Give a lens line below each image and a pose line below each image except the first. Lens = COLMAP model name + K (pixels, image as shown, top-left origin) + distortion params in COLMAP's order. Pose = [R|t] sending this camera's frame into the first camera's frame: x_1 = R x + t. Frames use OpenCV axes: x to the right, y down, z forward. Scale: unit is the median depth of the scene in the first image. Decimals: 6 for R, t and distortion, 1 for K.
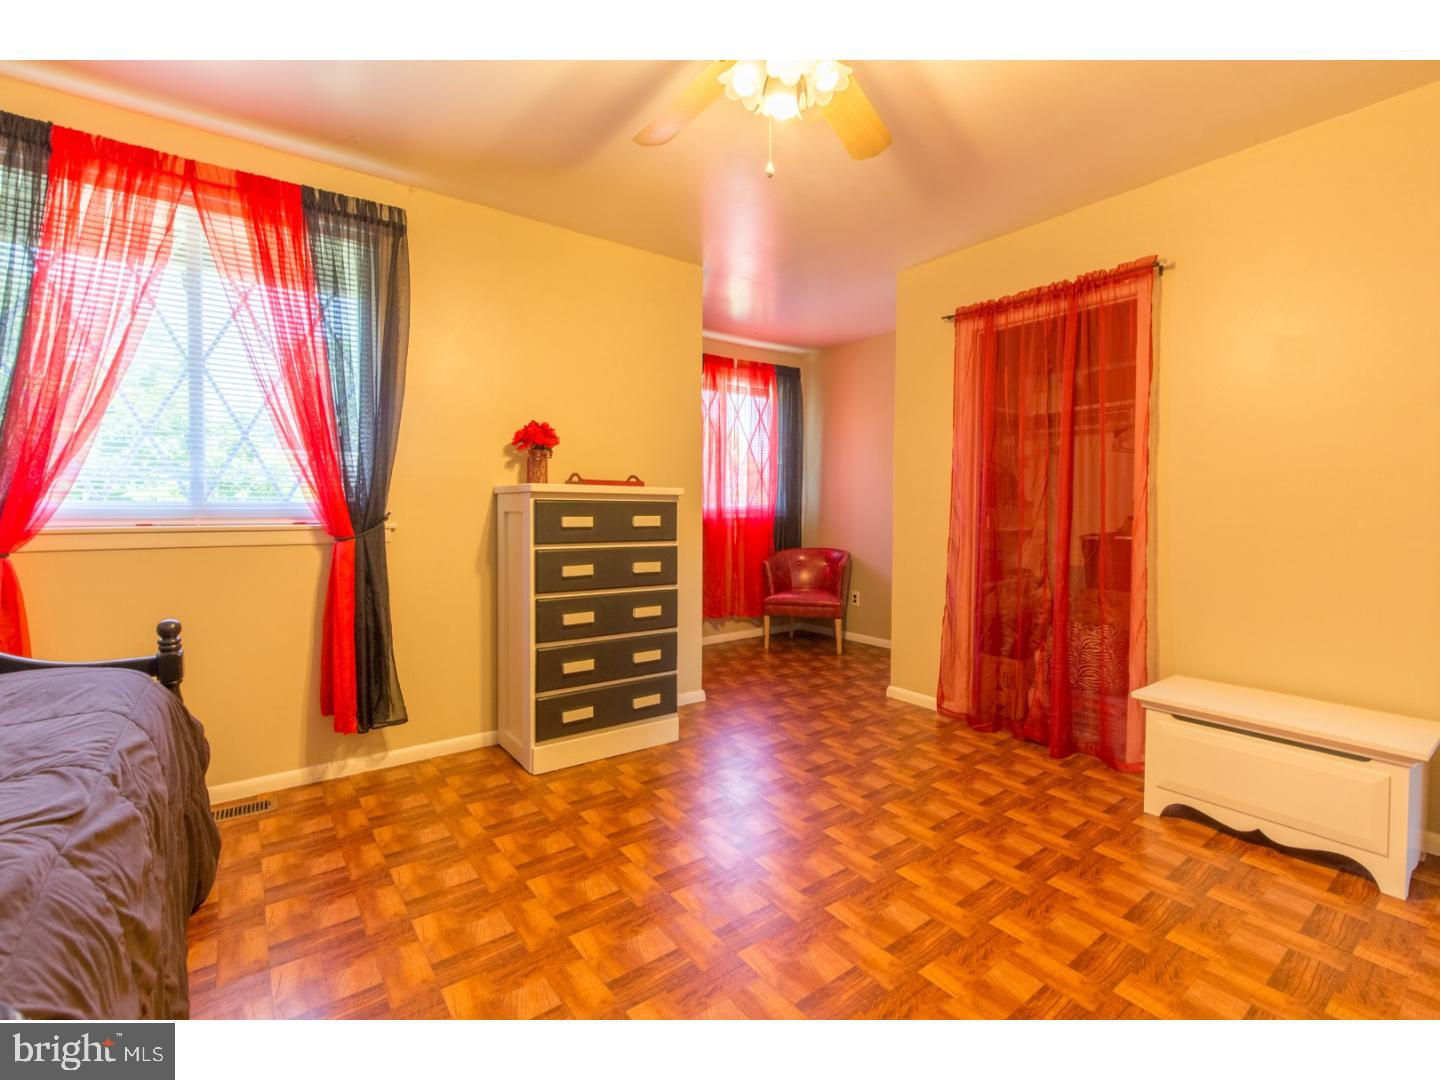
lens RADIAL K [[645.8, 0, 726.1], [0, 645.8, 528.9], [0, 0, 1]] dist [0.000931, -0.001629]
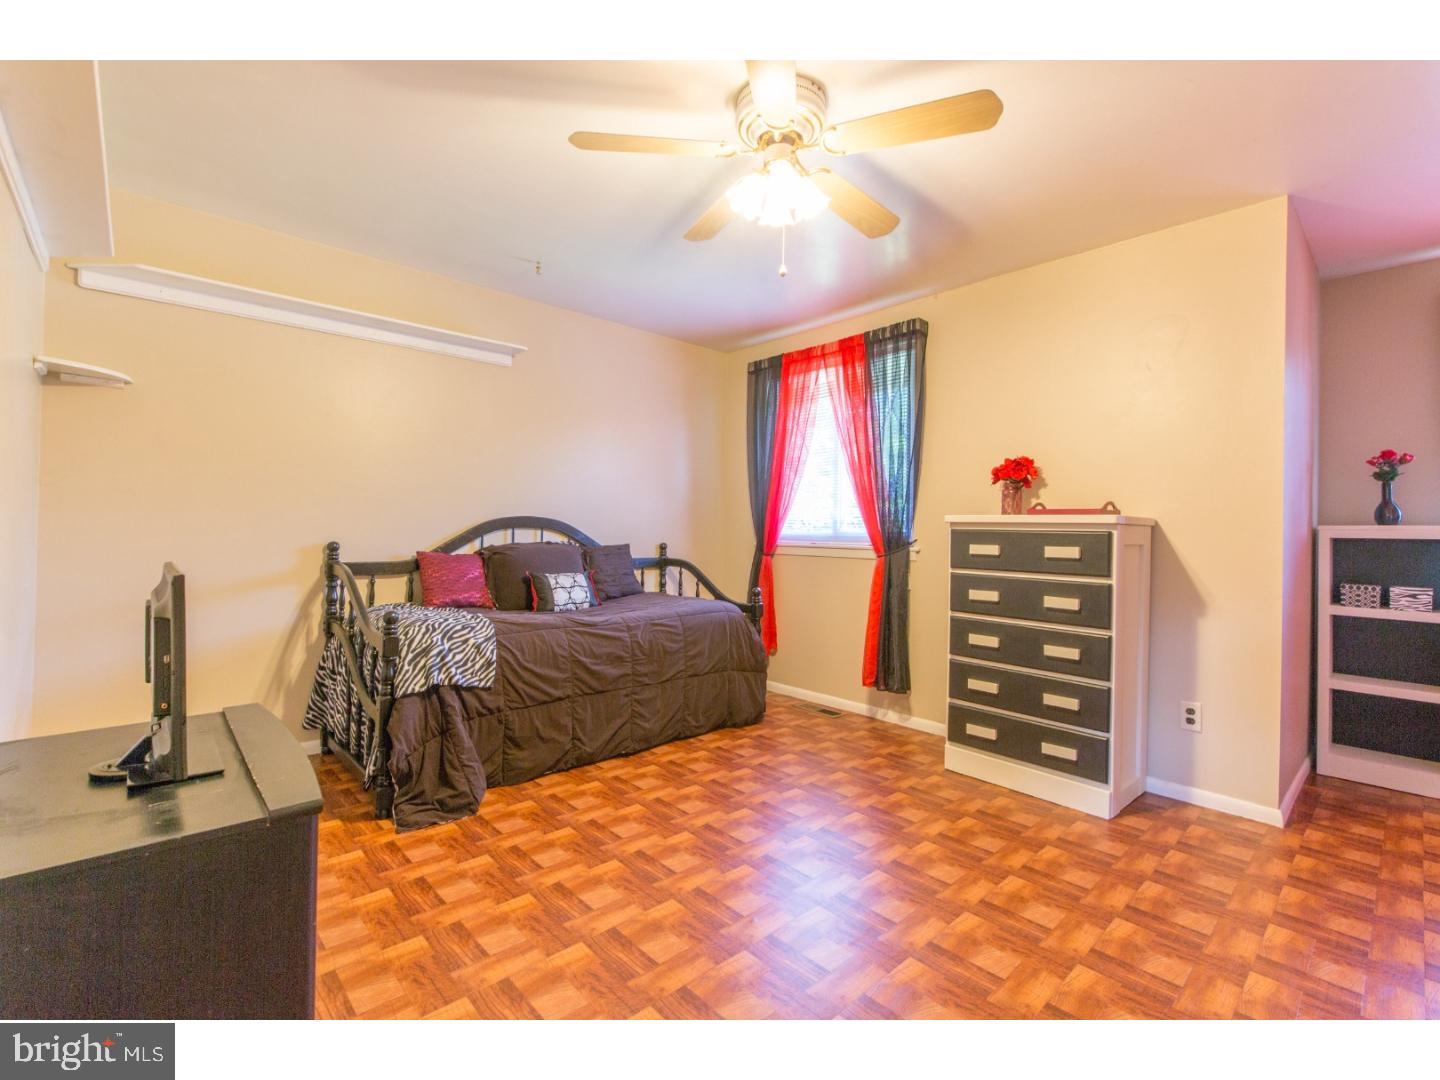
lens RADIAL K [[645.8, 0, 726.7], [0, 645.8, 536.7], [0, 0, 1]] dist [0.000931, -0.001629]
pose [[0.105594, 0.004360, -0.994400, 0.801193], [-0.054713, 0.998501, -0.001432, -0.007730], [0.992903, 0.054558, 0.105674, 0.468549]]
